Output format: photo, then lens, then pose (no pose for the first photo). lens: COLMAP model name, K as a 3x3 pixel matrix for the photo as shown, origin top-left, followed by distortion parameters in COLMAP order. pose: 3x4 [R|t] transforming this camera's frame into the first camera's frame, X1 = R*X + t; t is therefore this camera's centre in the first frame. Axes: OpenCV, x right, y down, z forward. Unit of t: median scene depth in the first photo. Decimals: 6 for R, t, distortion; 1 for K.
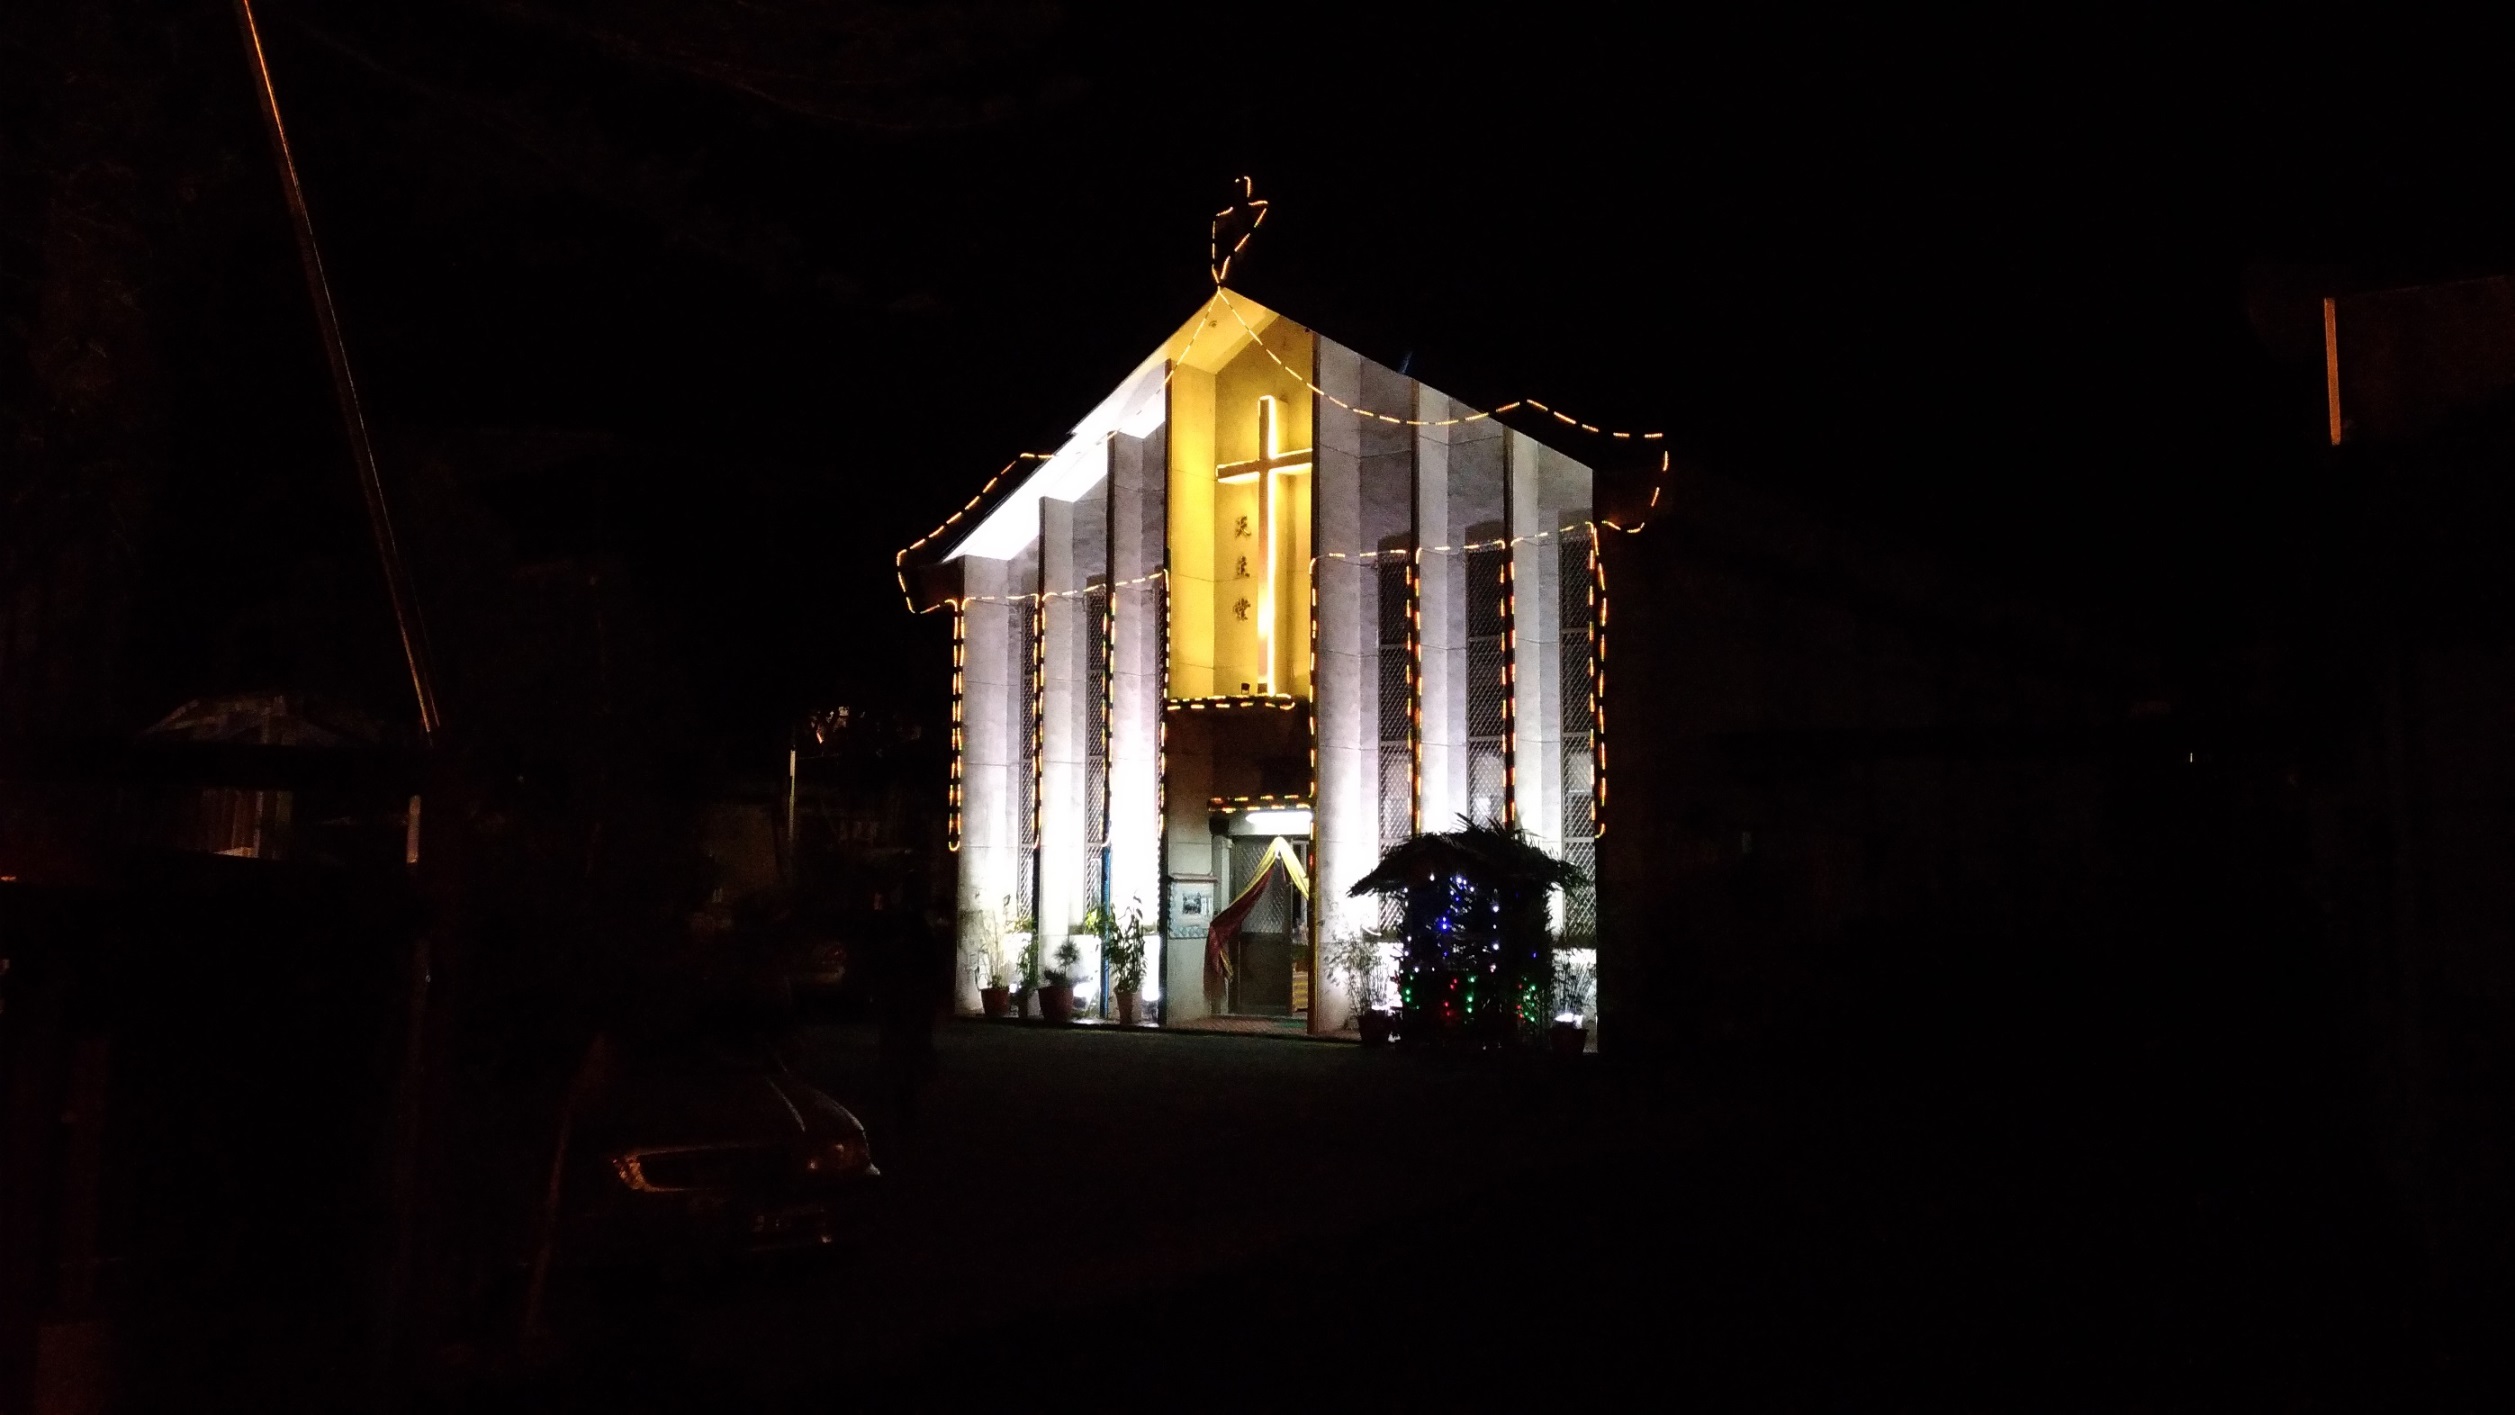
lens RADIAL K [[1950.4, 0, 1245.5], [0, 1950.4, 717.8], [0, 0, 1]] dist [0.026937, -0.085962]
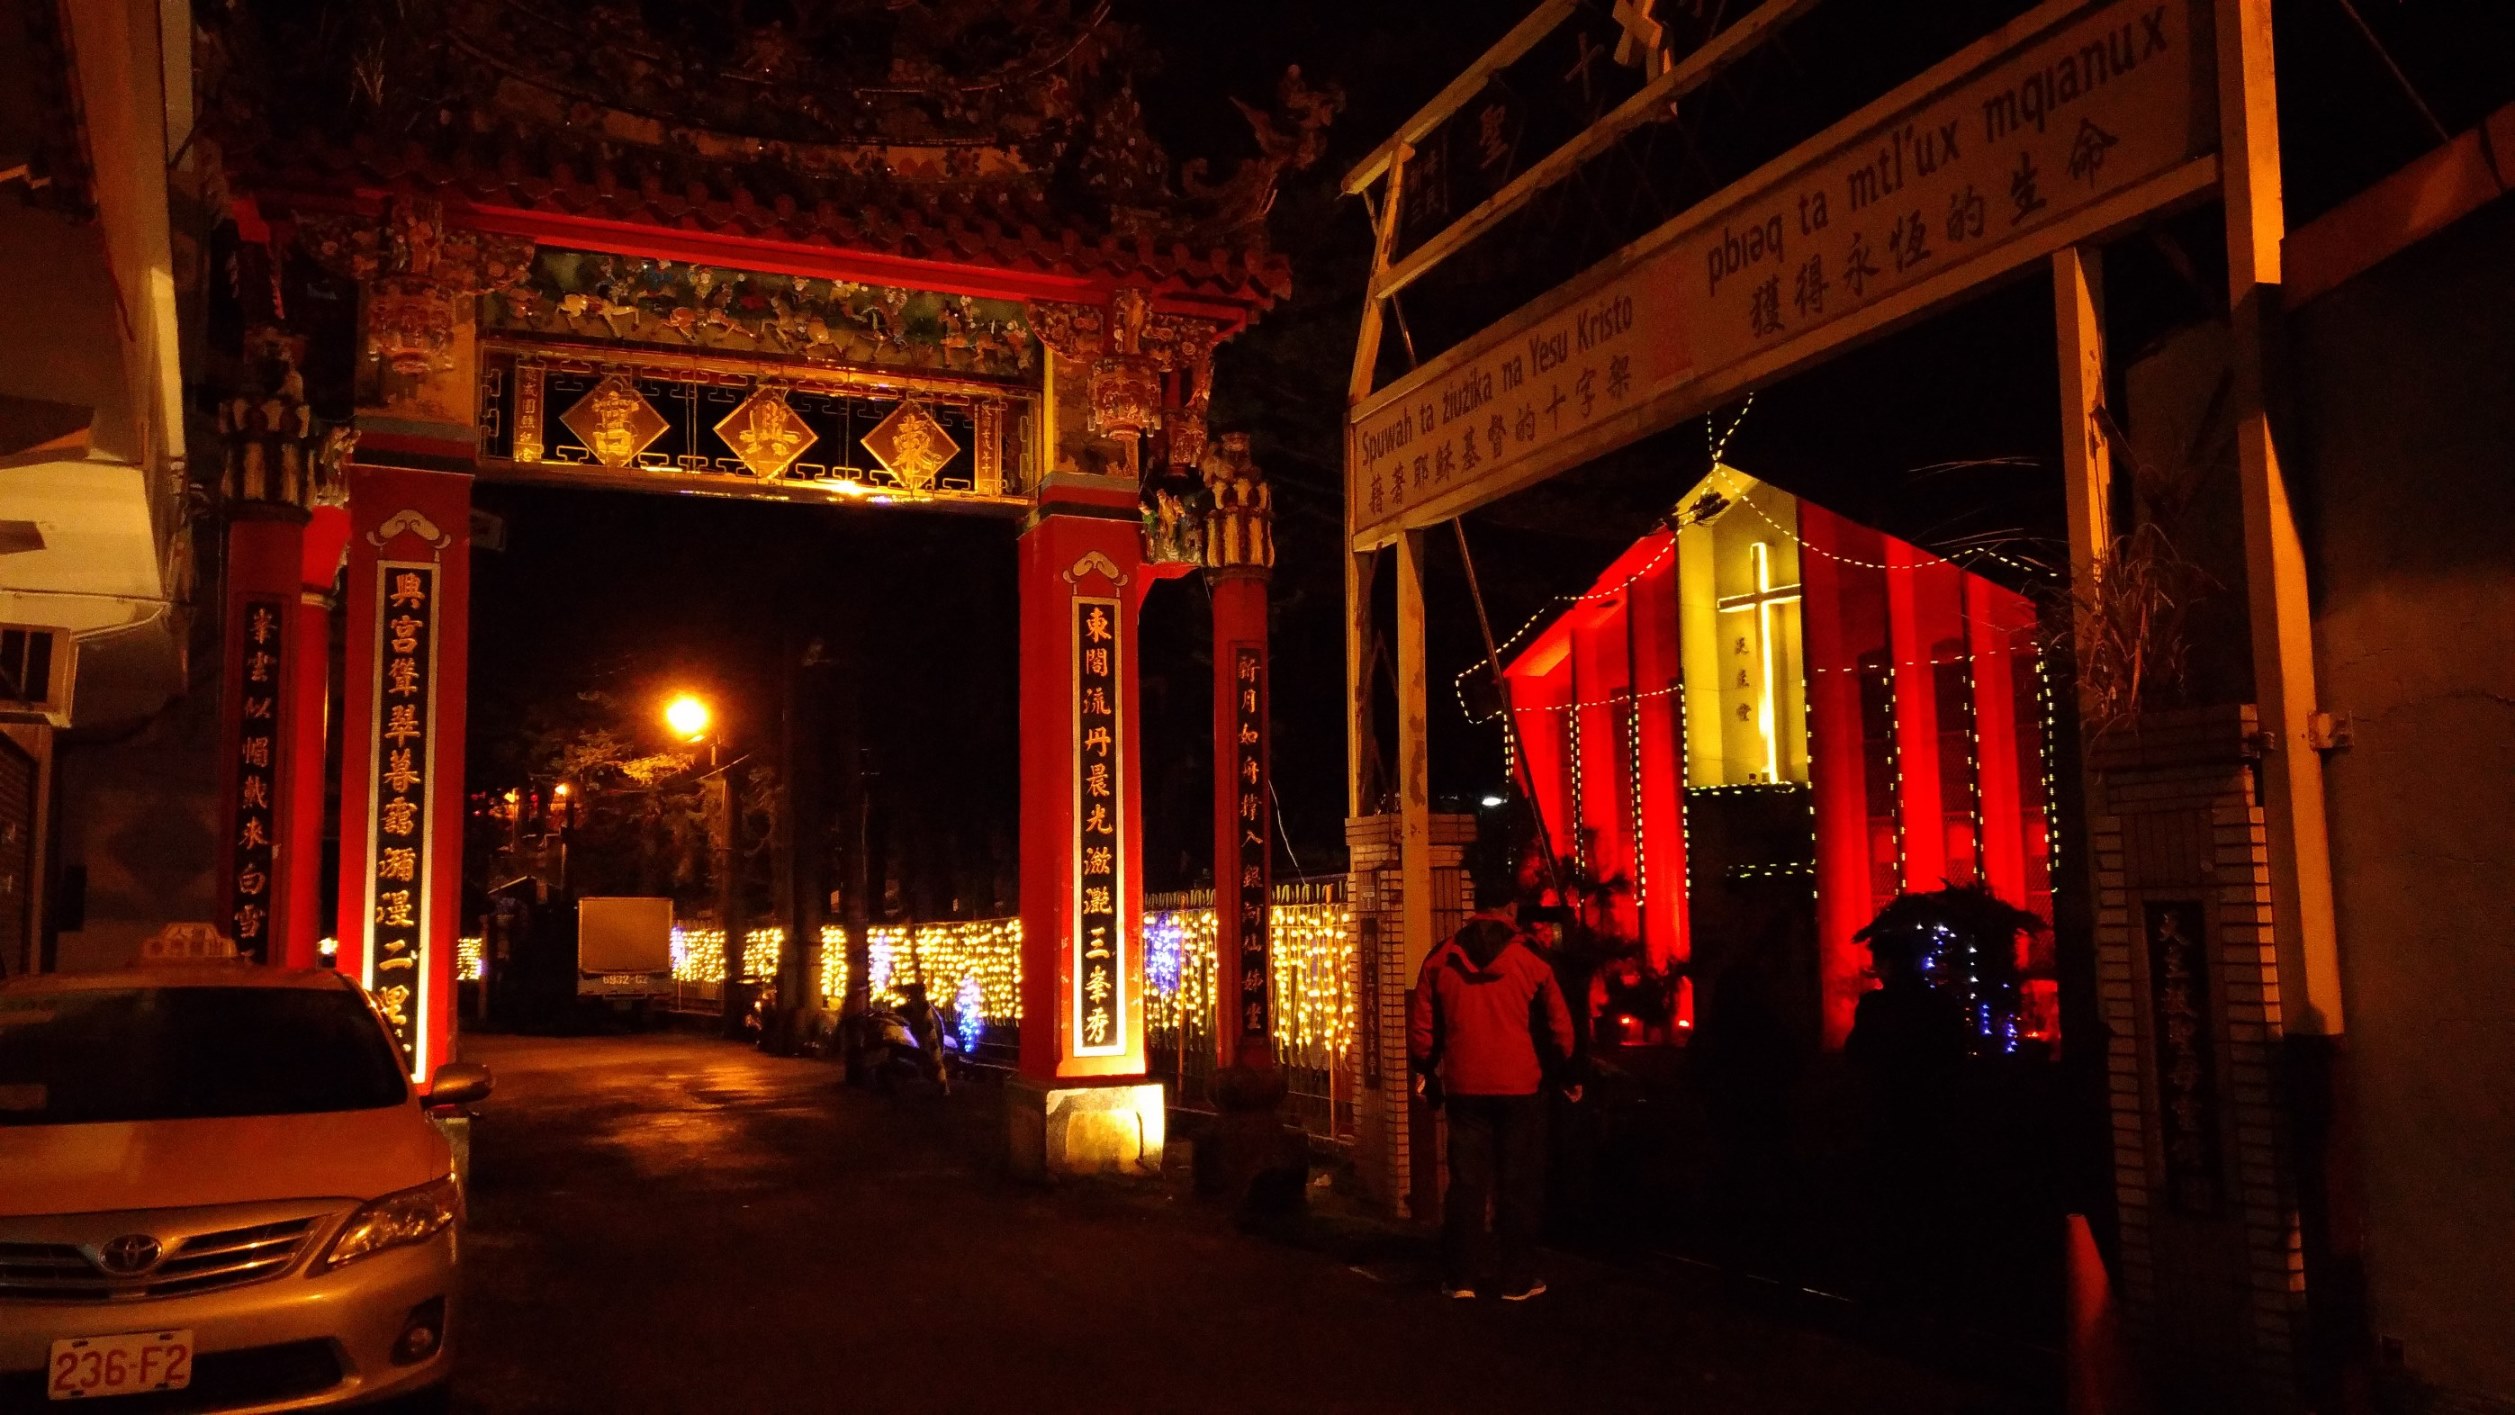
lens RADIAL K [[1950.4, 0, 1236.7], [0, 1950.4, 709.3], [0, 0, 1]] dist [0.026937, -0.085962]
pose [[0.973840, -0.046451, -0.222438, -0.041588], [0.040989, 0.998735, -0.029109, -0.035901], [0.223509, 0.019230, 0.974512, -0.304696]]
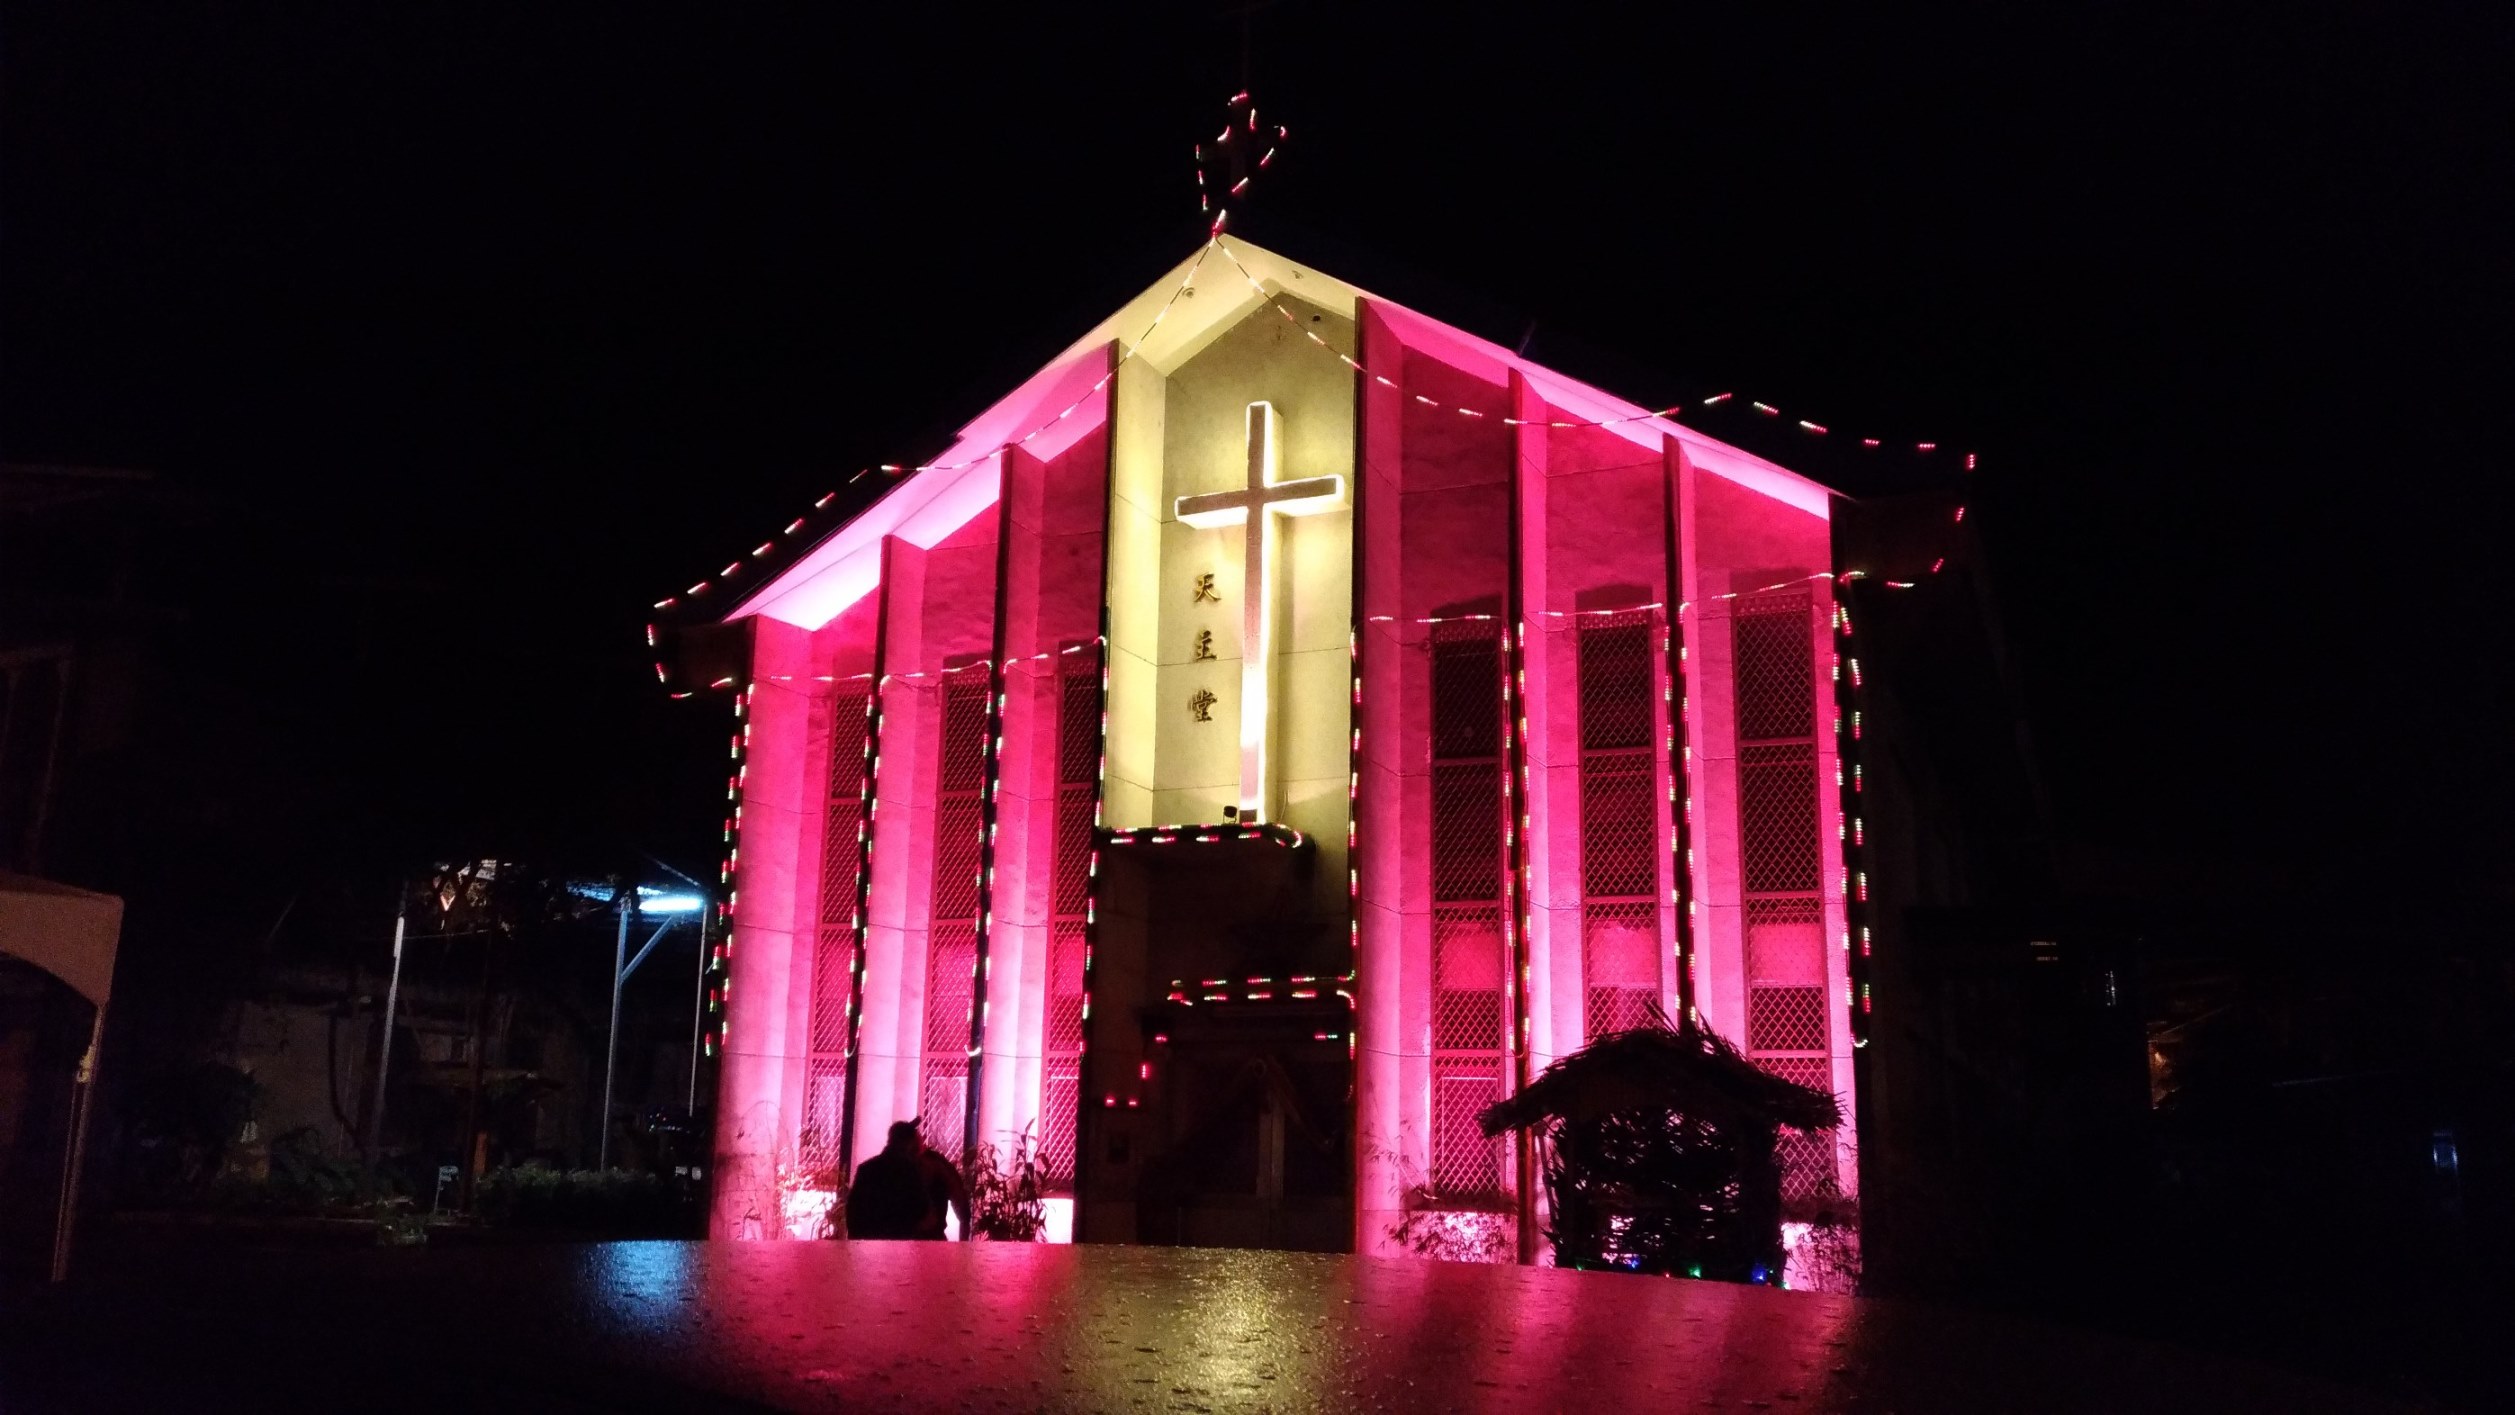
lens RADIAL K [[1950.4, 0, 1246.6], [0, 1950.4, 708.2], [0, 0, 1]] dist [0.026937, -0.085962]
pose [[0.970604, 0.067287, 0.231085, -0.149912], [-0.035132, 0.989451, -0.140543, 0.041986], [-0.238103, 0.128293, 0.962729, 0.352524]]
